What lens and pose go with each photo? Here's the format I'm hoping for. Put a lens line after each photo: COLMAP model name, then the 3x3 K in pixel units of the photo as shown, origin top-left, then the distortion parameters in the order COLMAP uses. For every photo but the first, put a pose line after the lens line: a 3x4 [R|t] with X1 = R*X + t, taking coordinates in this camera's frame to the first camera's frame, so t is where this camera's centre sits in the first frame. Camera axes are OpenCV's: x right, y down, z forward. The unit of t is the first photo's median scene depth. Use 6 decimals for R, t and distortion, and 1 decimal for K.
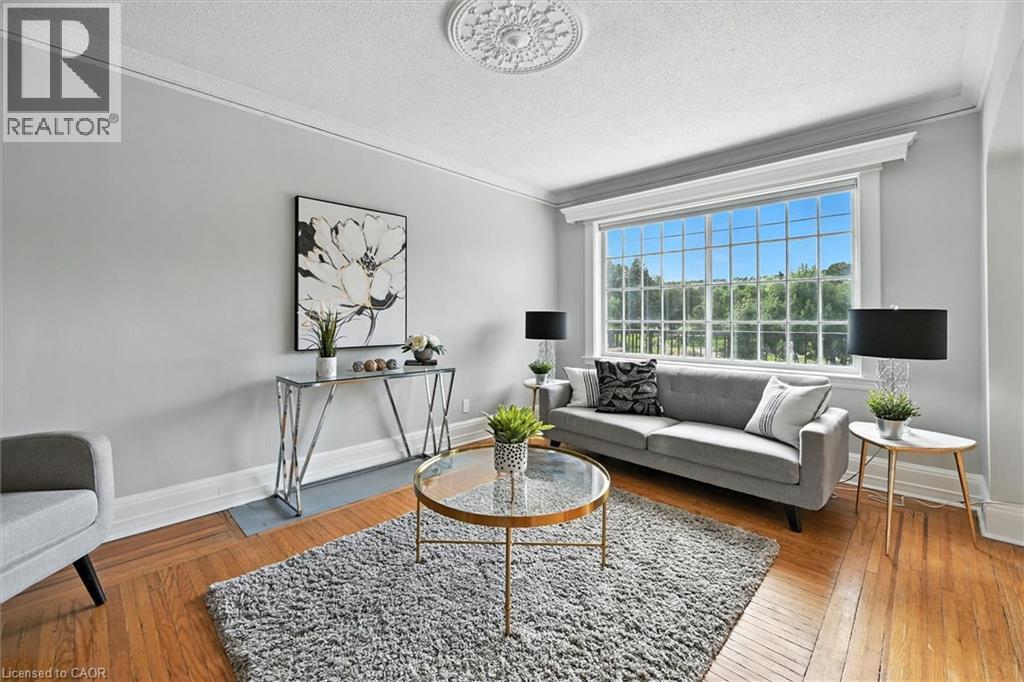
lens RADIAL K [[419.5, 0, 518.7], [0, 419.5, 318.6], [0, 0, 1]] dist [-0.001295, -0.000105]
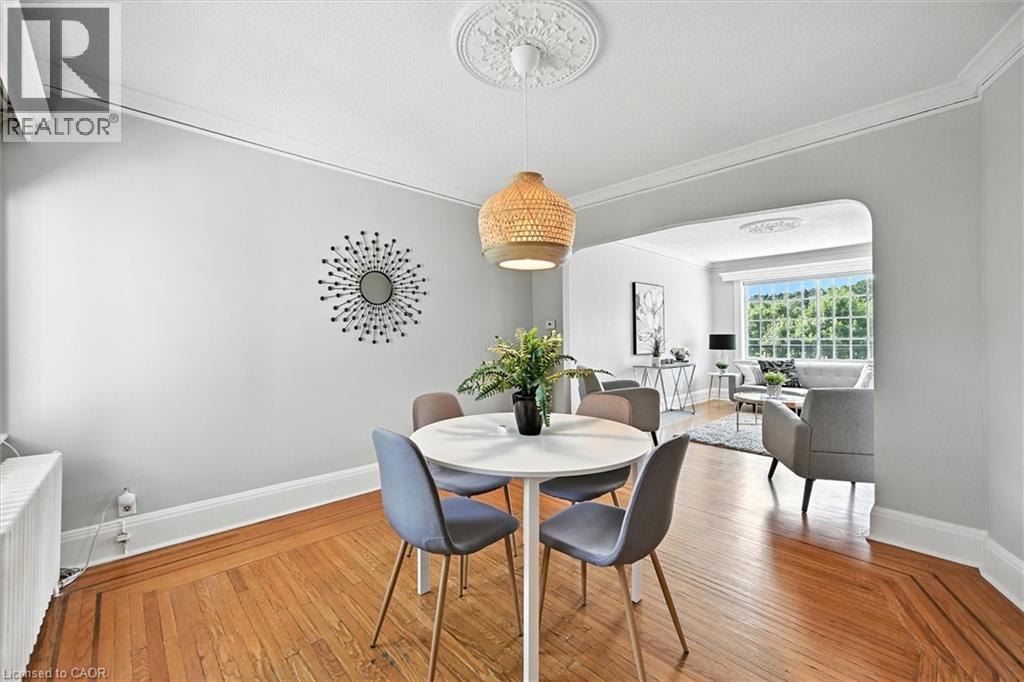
lens RADIAL K [[419.5, 0, 514.6], [0, 419.5, 336.0], [0, 0, 1]] dist [-0.001295, -0.000105]
pose [[0.999411, -0.008426, -0.033270, -0.847987], [0.008353, 0.999962, -0.002348, -0.013378], [0.033289, 0.002069, 0.999444, -0.910479]]
